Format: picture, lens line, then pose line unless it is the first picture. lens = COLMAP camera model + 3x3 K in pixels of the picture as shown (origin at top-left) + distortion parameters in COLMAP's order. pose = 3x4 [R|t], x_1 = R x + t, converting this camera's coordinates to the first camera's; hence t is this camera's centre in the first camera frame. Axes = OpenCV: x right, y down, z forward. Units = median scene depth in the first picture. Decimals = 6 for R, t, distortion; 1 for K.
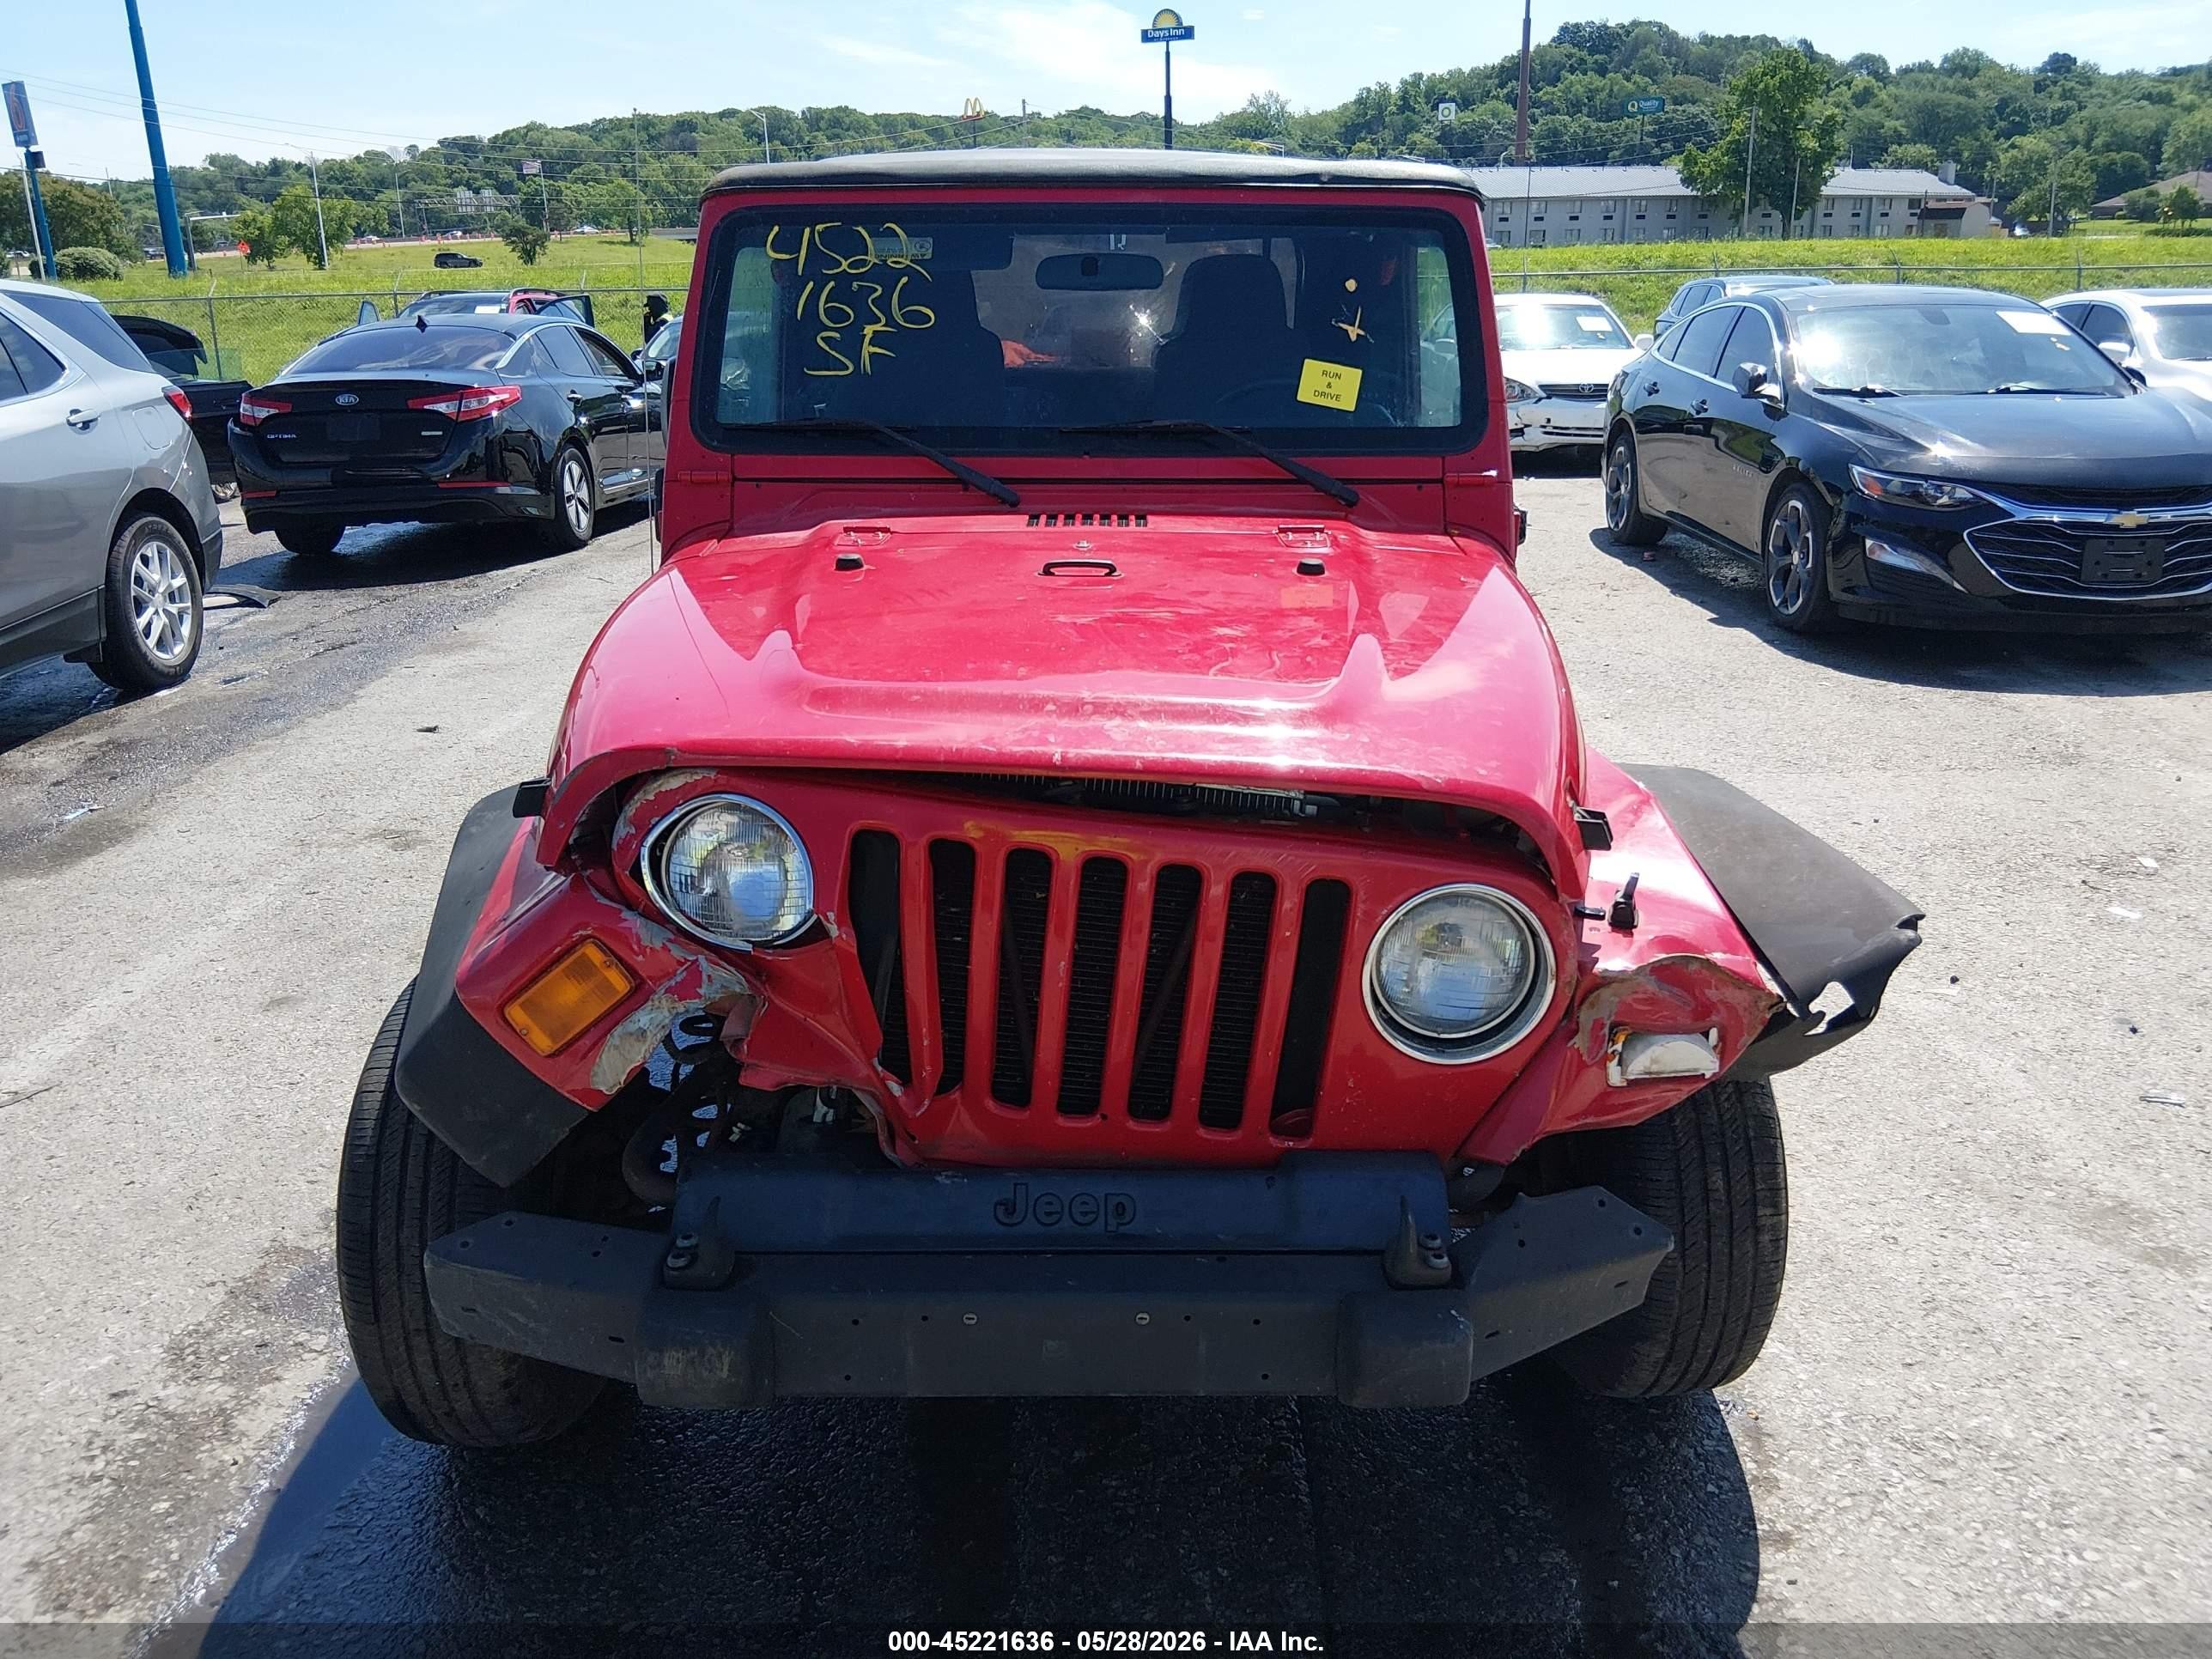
lens RADIAL K [[1711.7, 0, 1098.4], [0, 1711.7, 819.1], [0, 0, 1]] dist [0.077541, -0.149458]
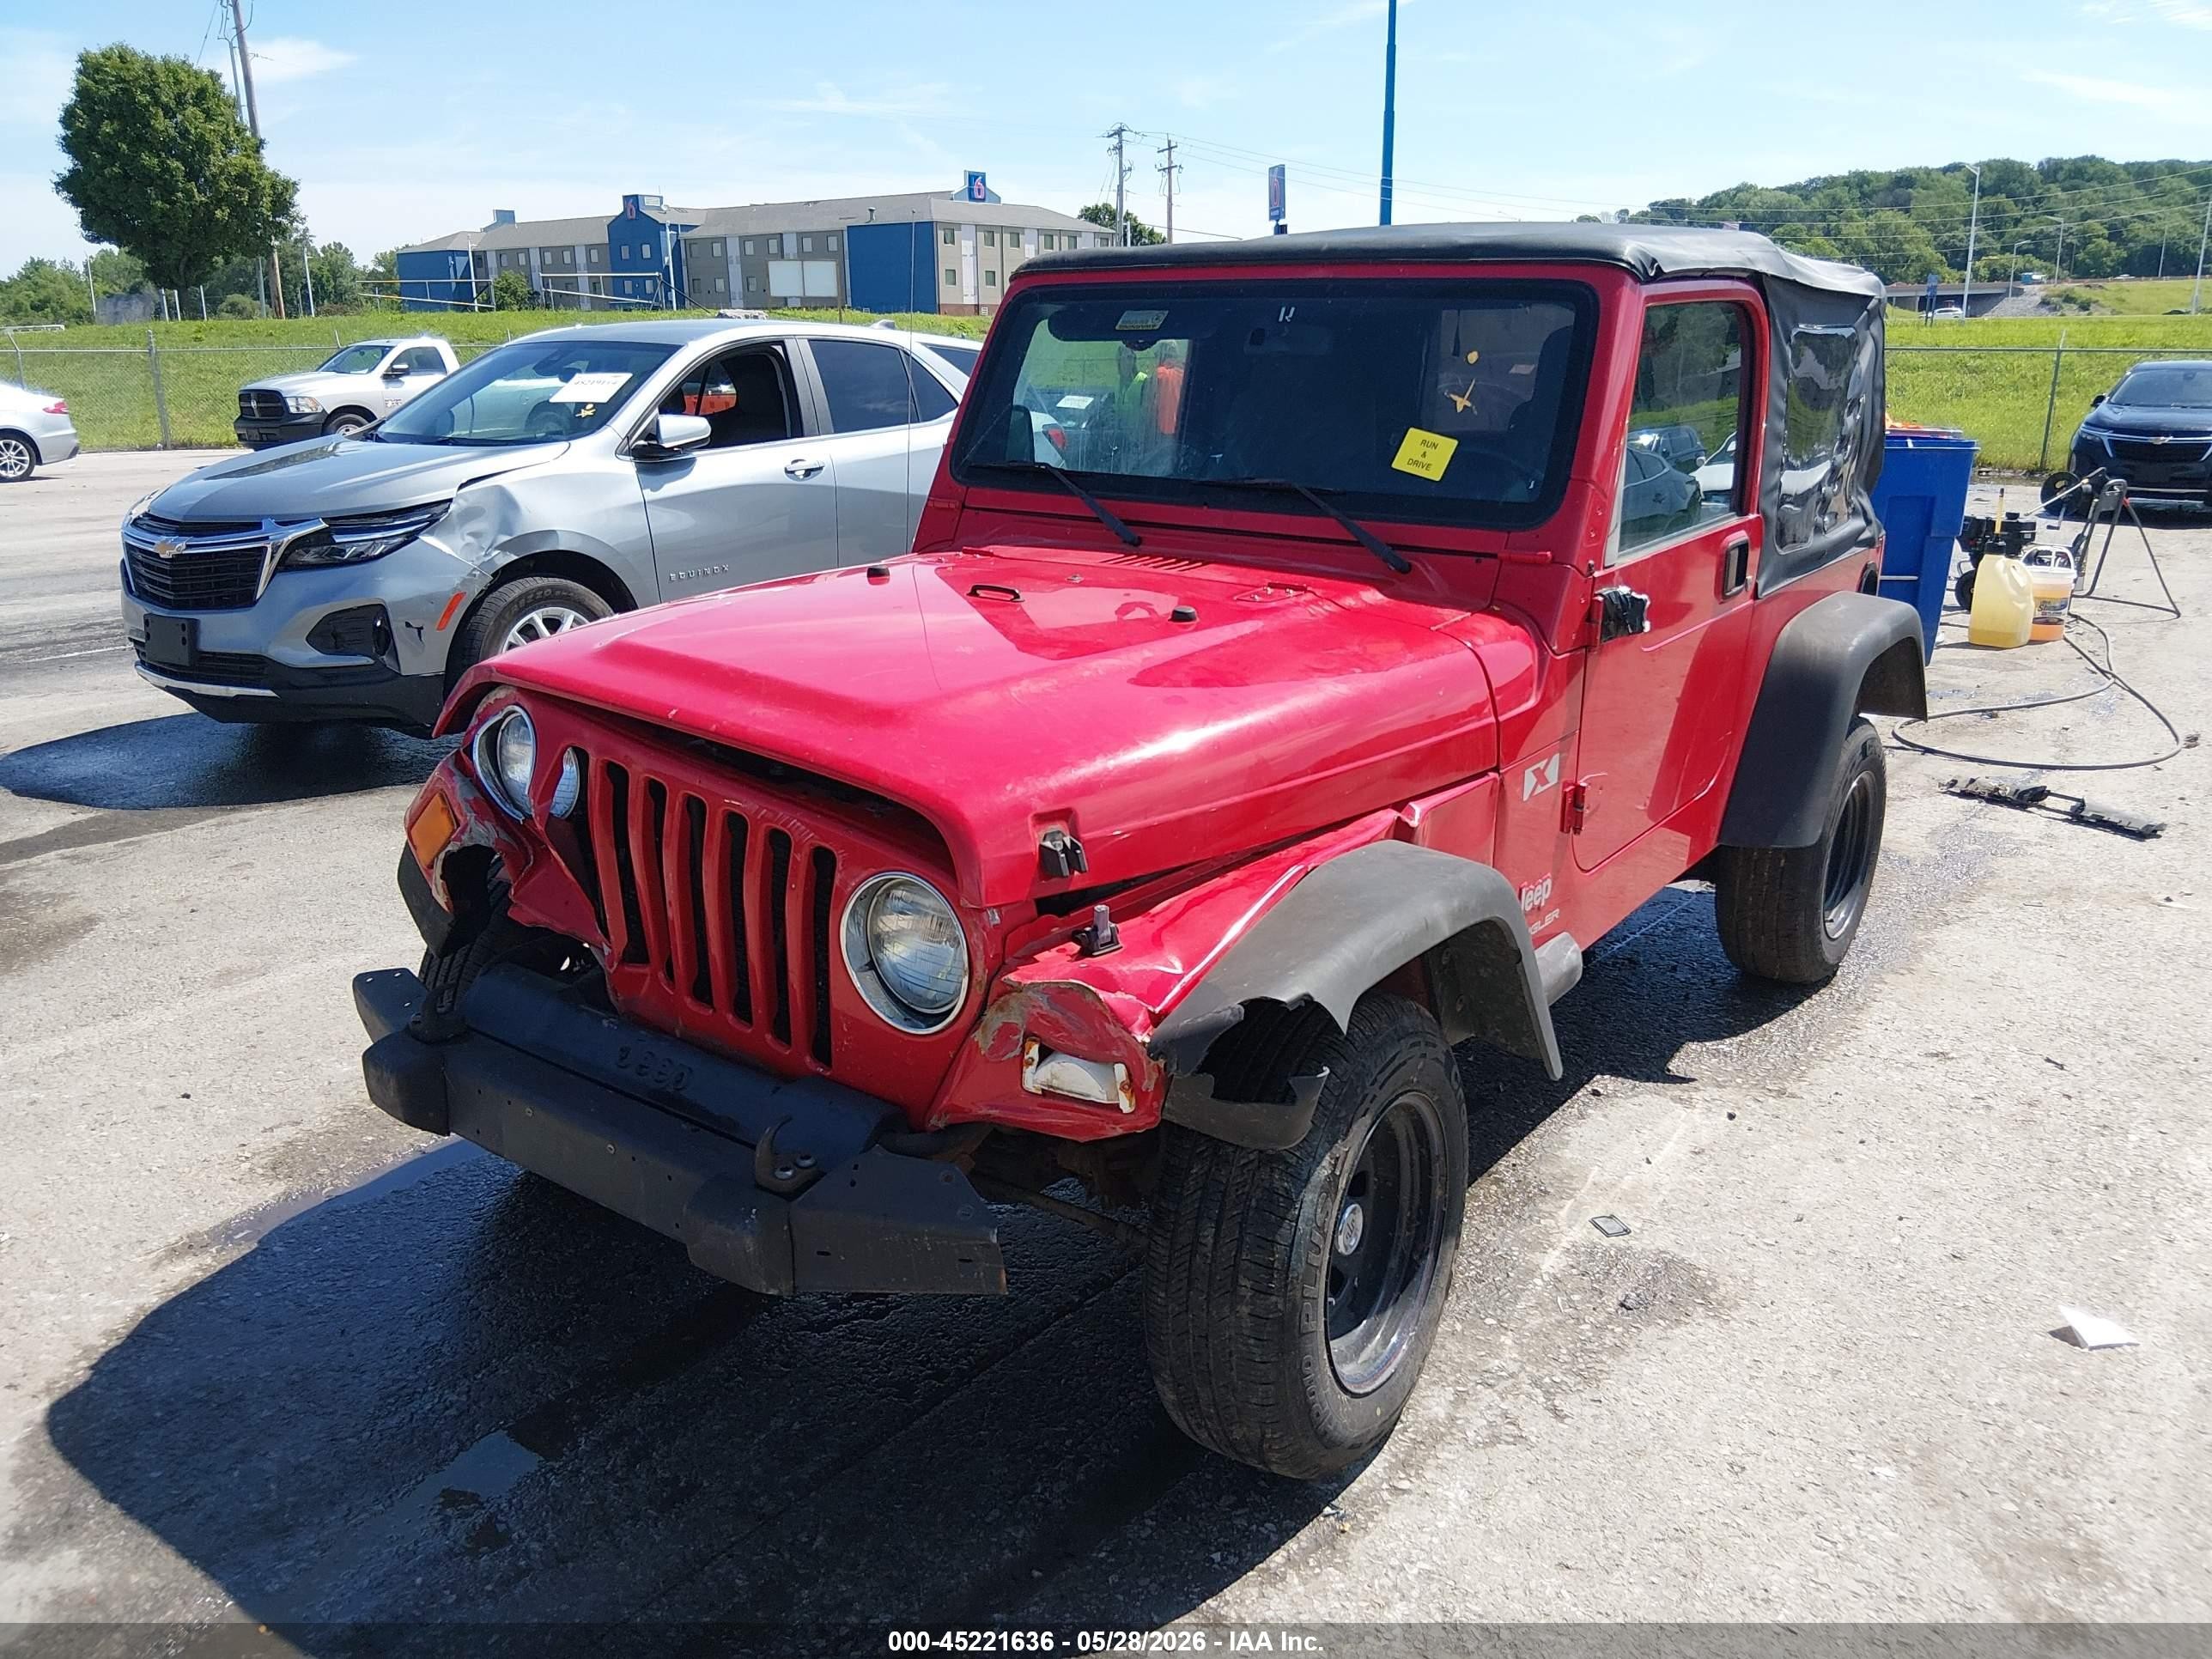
lens RADIAL K [[1711.7, 0, 1098.4], [0, 1711.7, 819.1], [0, 0, 1]] dist [0.077541, -0.149458]
pose [[0.791413, 0.173861, -0.586035, 0.299527], [-0.192097, 0.980868, 0.031579, -0.017848], [0.580314, 0.087583, 0.809670, 0.042629]]
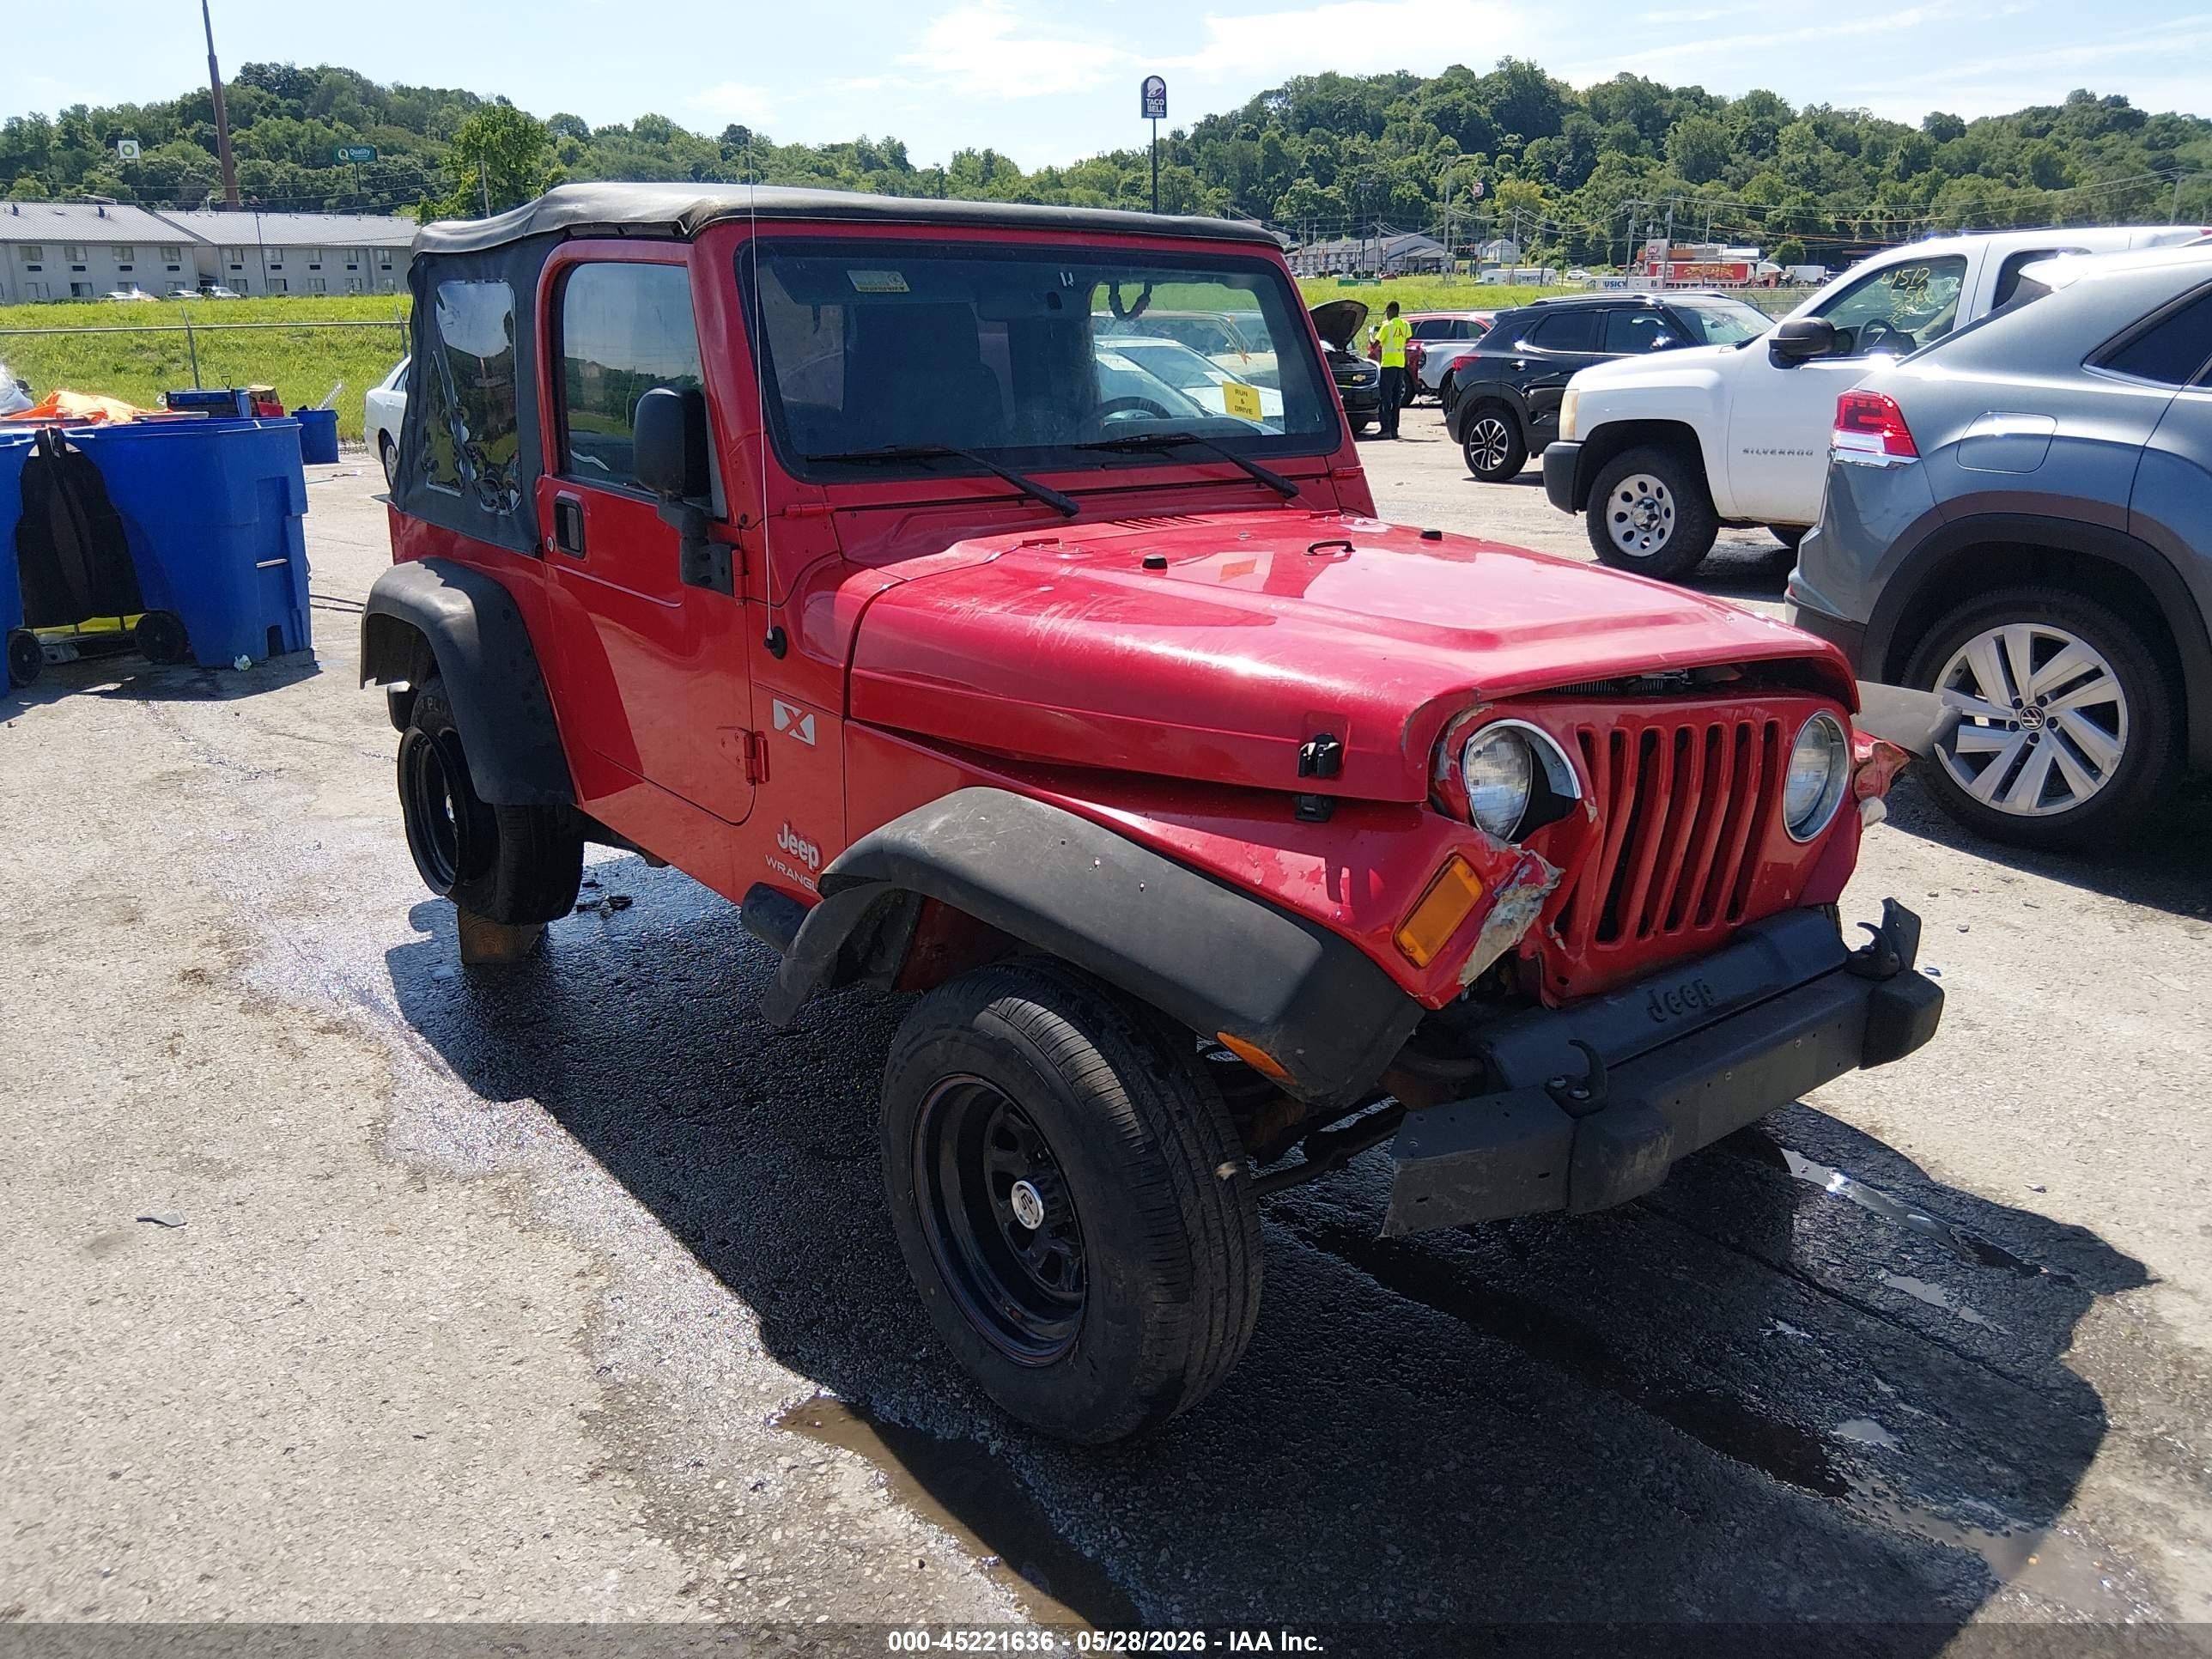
lens RADIAL K [[1770.8, 0, 1106.0], [0, 1770.8, 829.5], [0, 0, 1]] dist [-0.031264, 0.000598]
pose [[0.766606, -0.174907, 0.617838, -0.367211], [0.191272, 0.980709, 0.040307, -0.013170], [-0.612969, 0.087276, 0.785272, 0.056527]]
